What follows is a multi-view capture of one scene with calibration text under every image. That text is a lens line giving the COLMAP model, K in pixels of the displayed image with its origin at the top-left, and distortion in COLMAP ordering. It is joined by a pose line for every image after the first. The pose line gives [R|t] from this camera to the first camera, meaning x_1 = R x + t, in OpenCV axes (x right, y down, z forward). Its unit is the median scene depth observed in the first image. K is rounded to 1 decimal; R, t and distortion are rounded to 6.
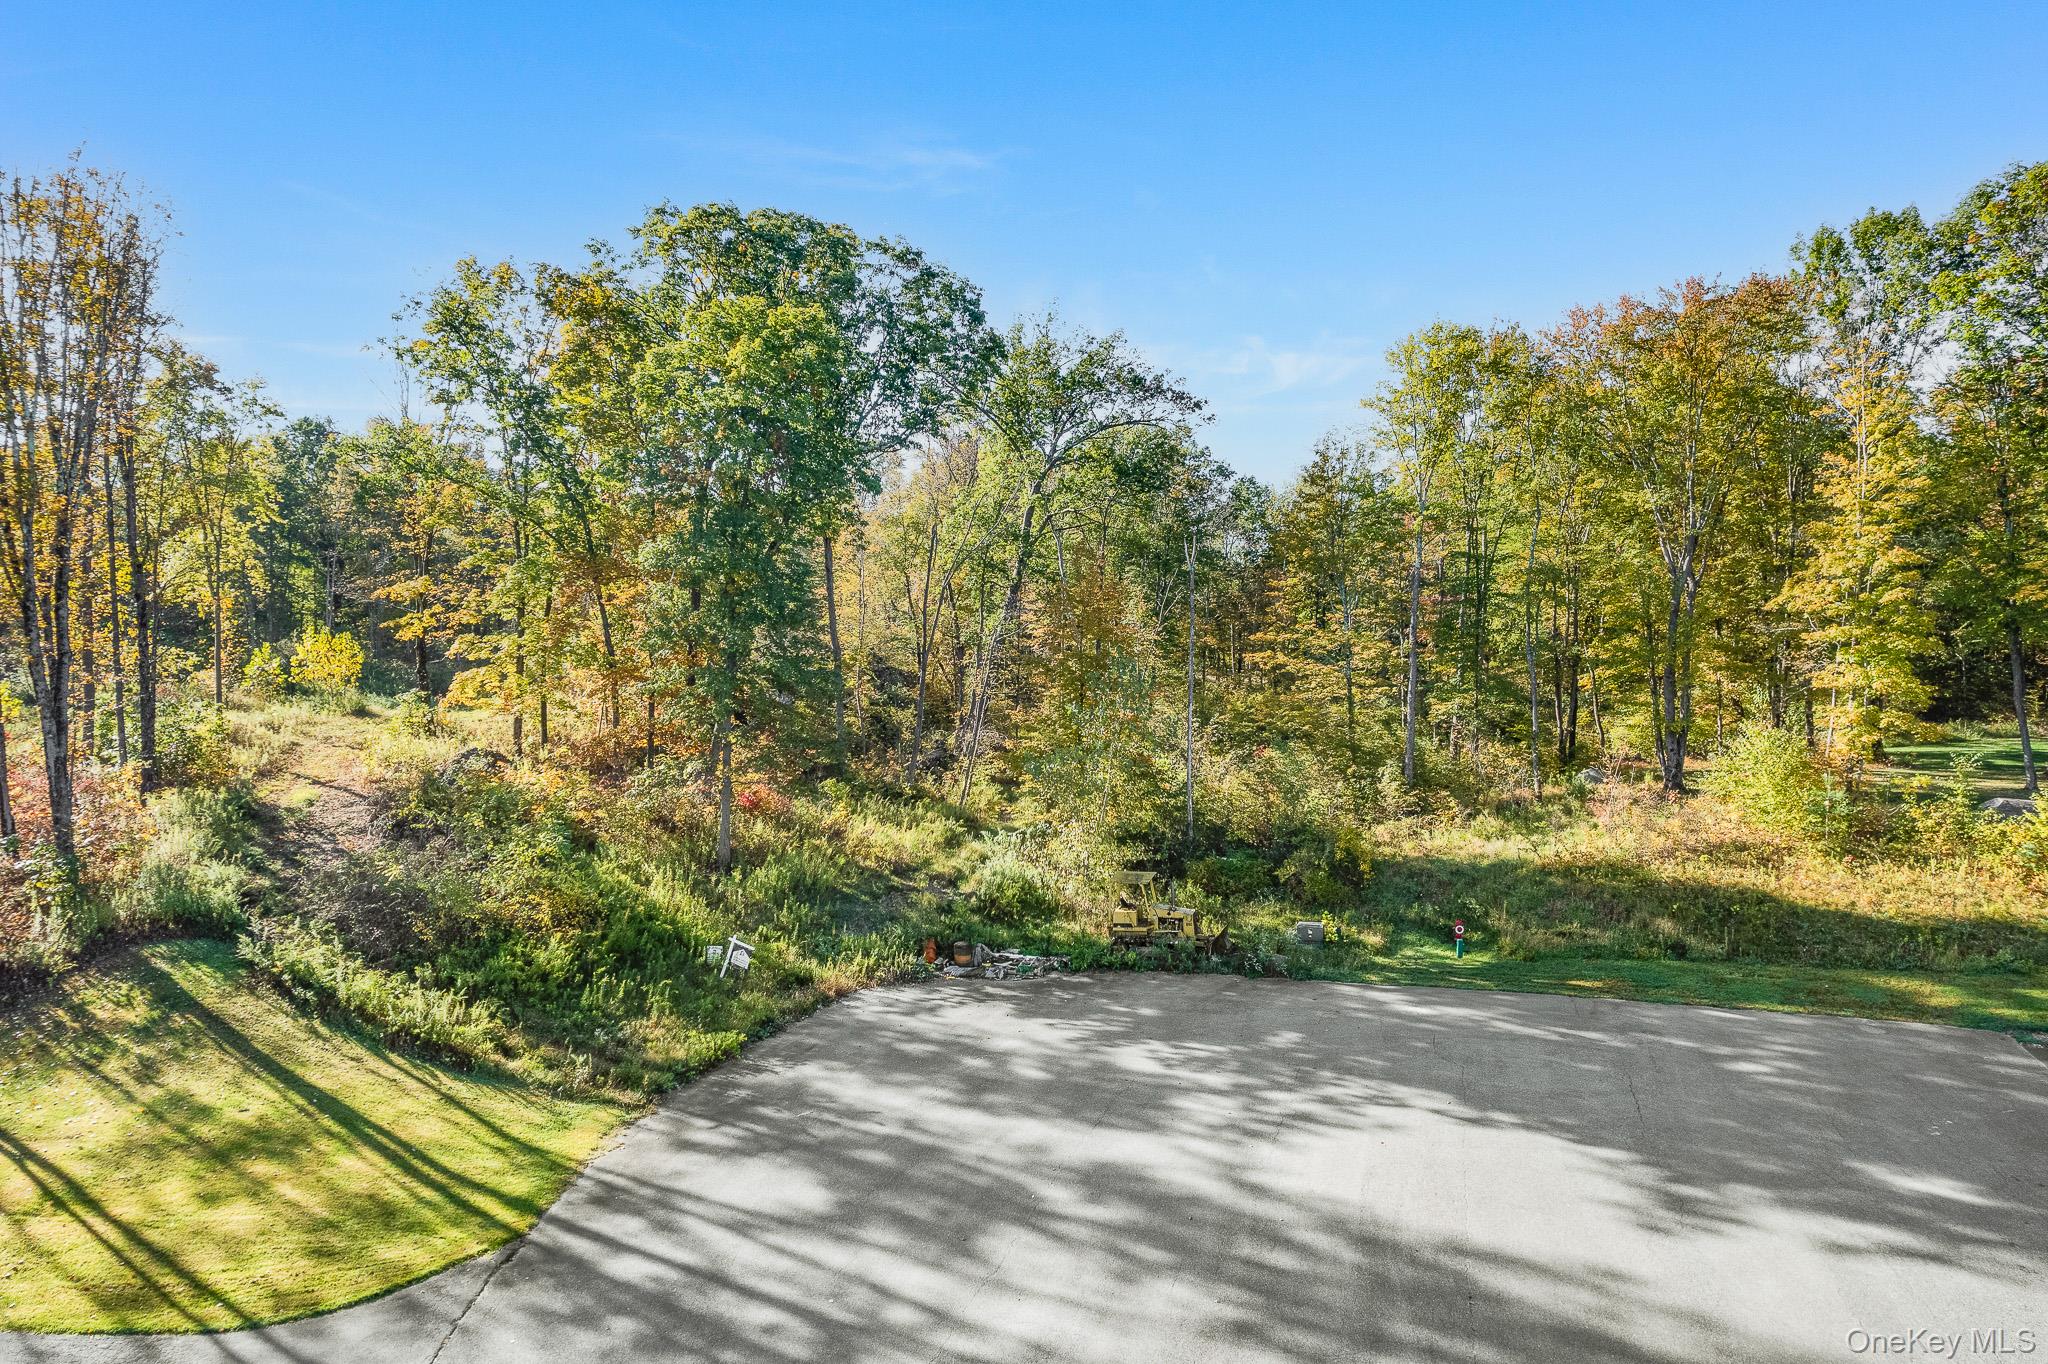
lens RADIAL K [[1309.3, 0, 1034.0], [0, 1309.3, 691.0], [0, 0, 1]] dist [-0.092706, 0.082785]
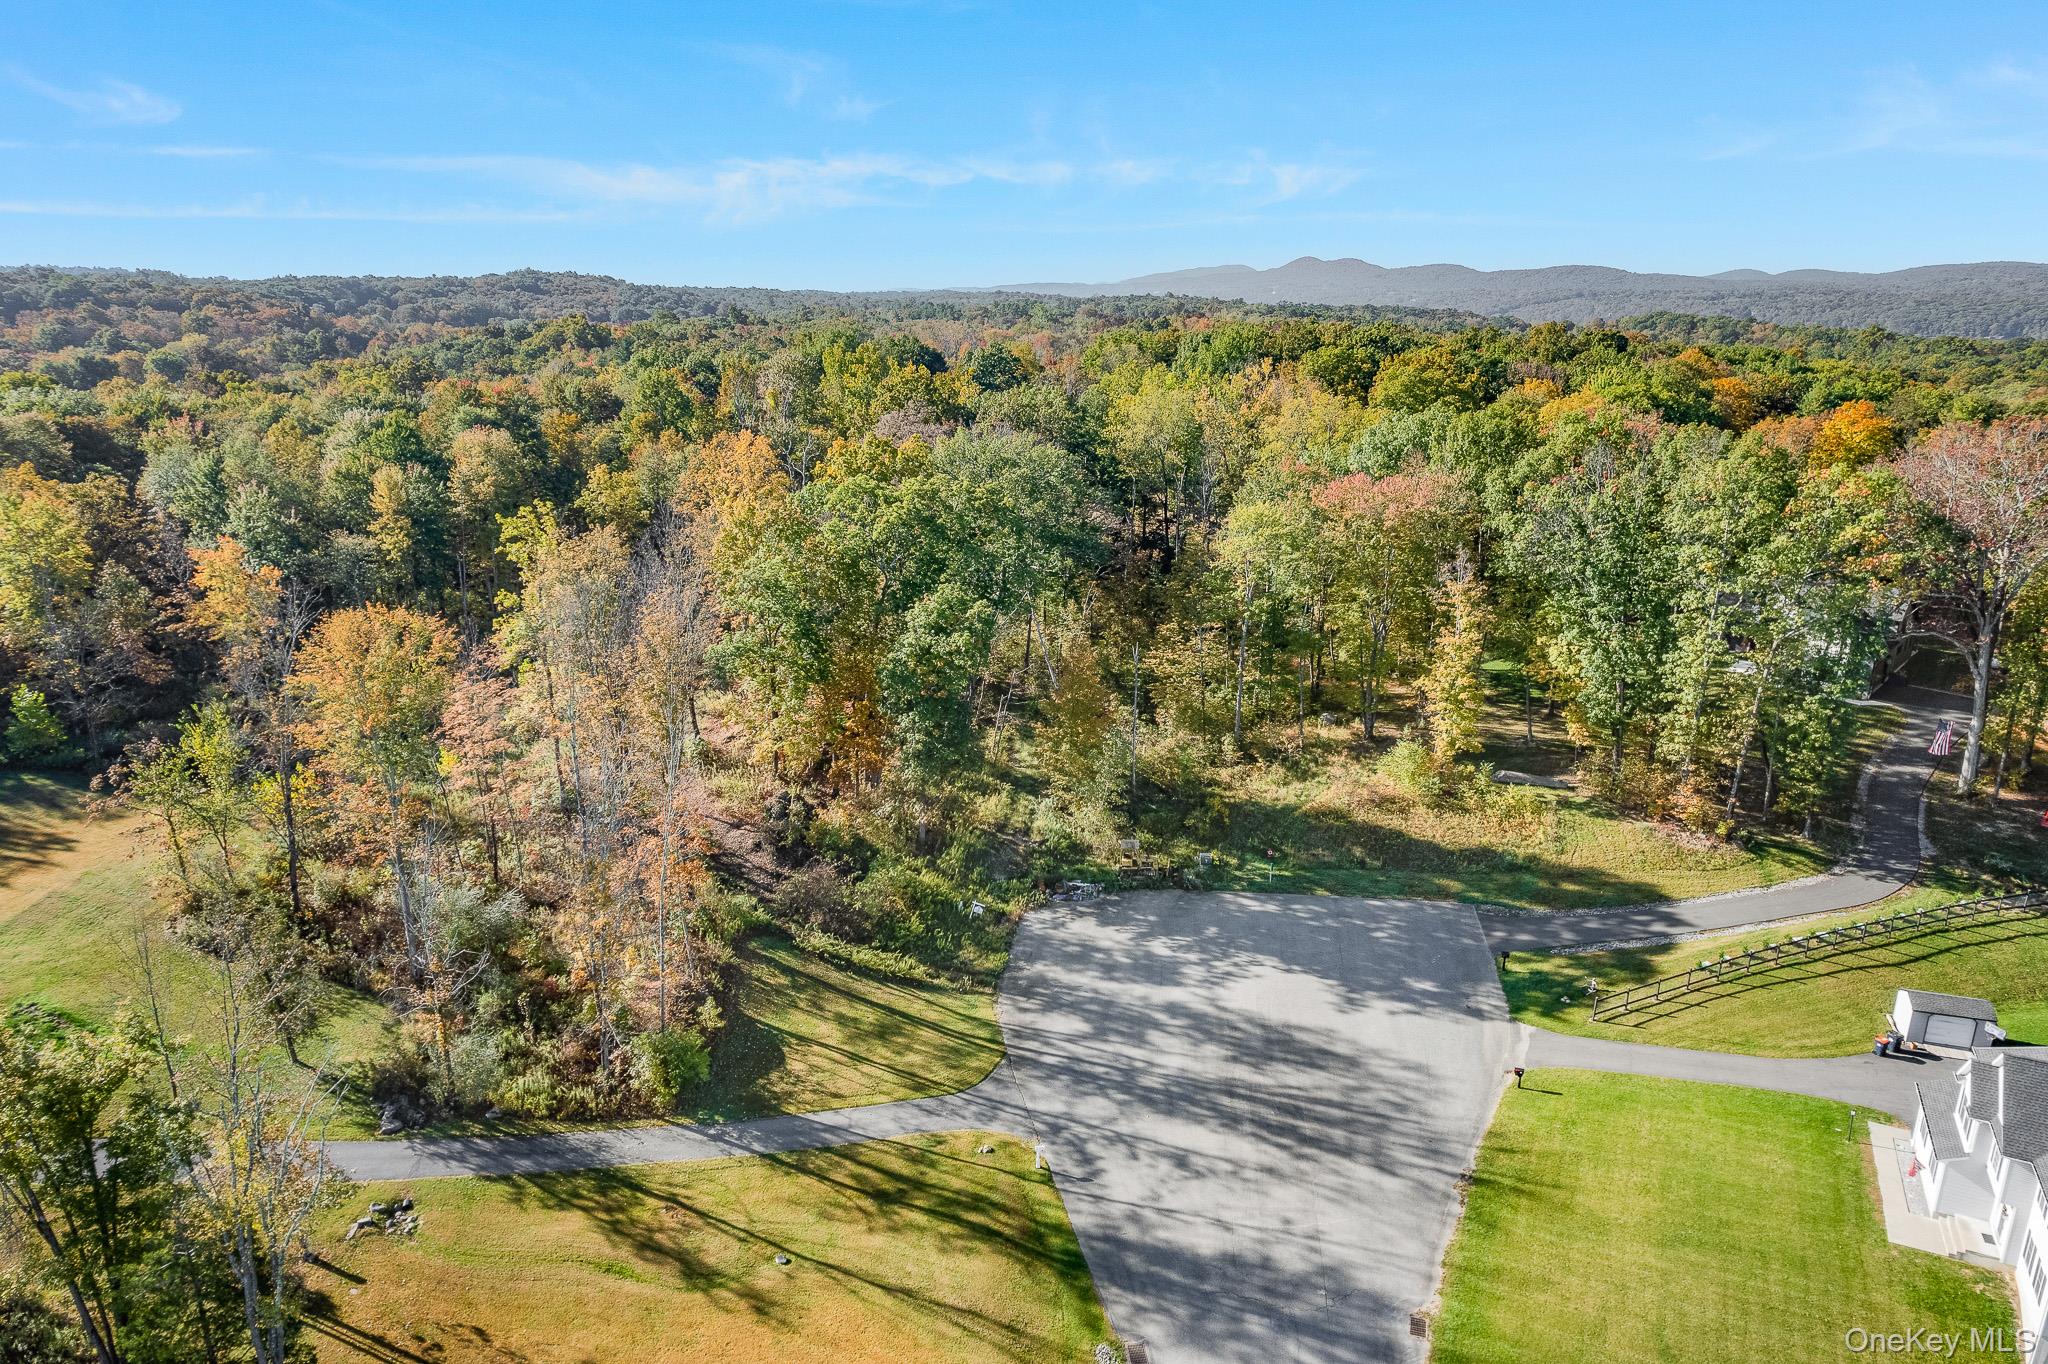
lens RADIAL K [[1309.3, 0, 1034.0], [0, 1309.3, 691.0], [0, 0, 1]] dist [-0.092706, 0.082785]
pose [[0.980935, -0.061719, 0.184274, -0.633966], [0.009151, 0.961845, 0.273440, -0.953364], [-0.194120, -0.266541, 0.944073, -1.312031]]
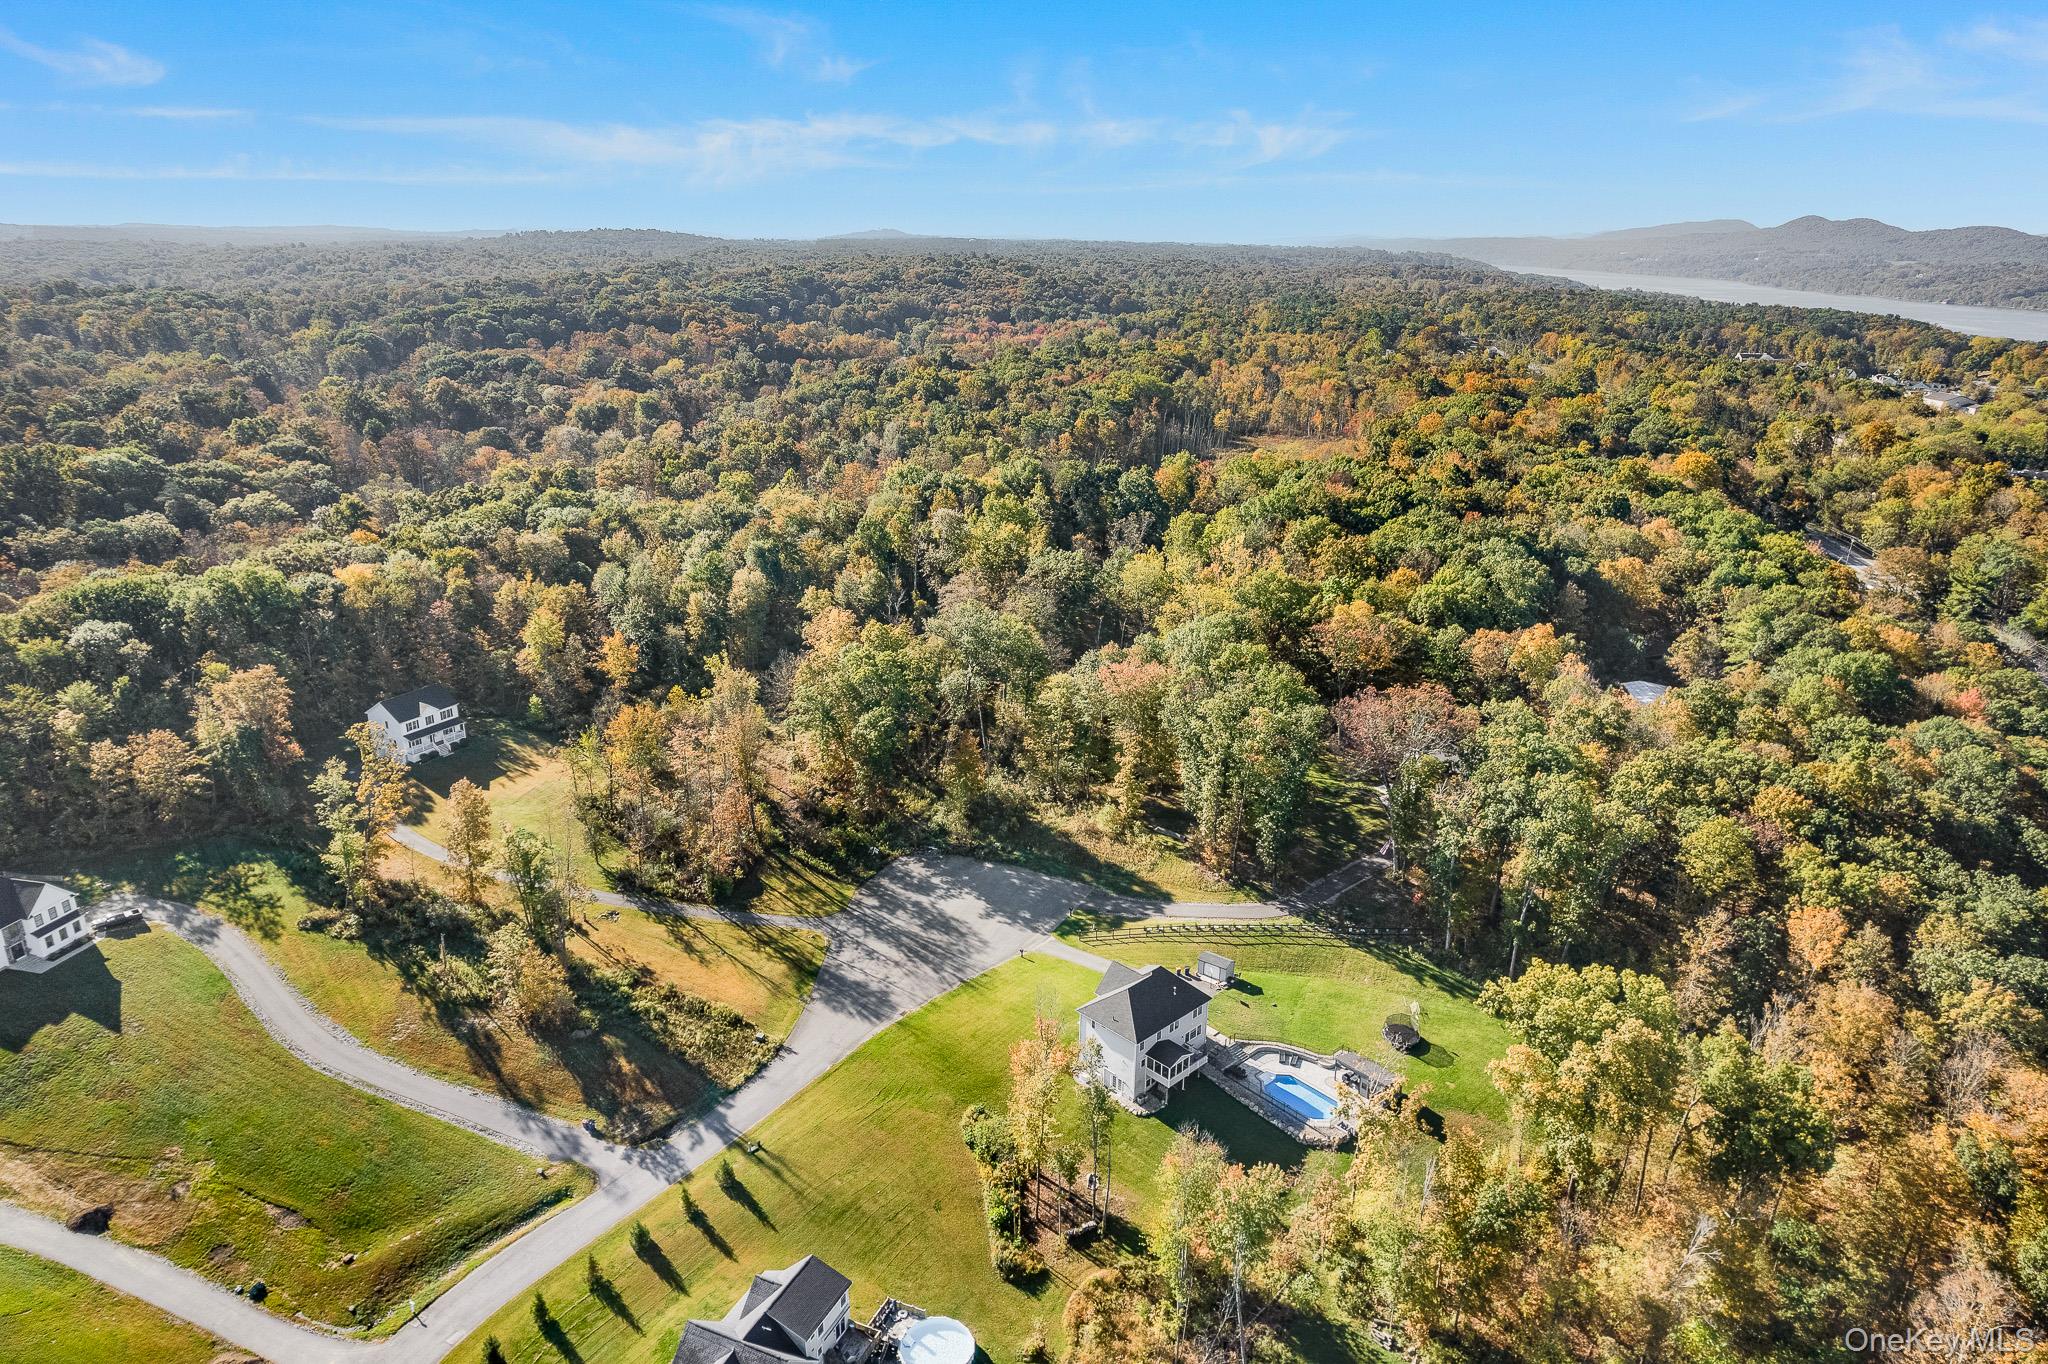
lens RADIAL K [[1309.3, 0, 1034.0], [0, 1309.3, 691.0], [0, 0, 1]] dist [-0.092706, 0.082785]
pose [[0.990161, 0.054009, -0.129088, 1.246912], [-0.010520, 0.948633, 0.316204, -2.476307], [0.139535, -0.311735, 0.939868, -4.352188]]
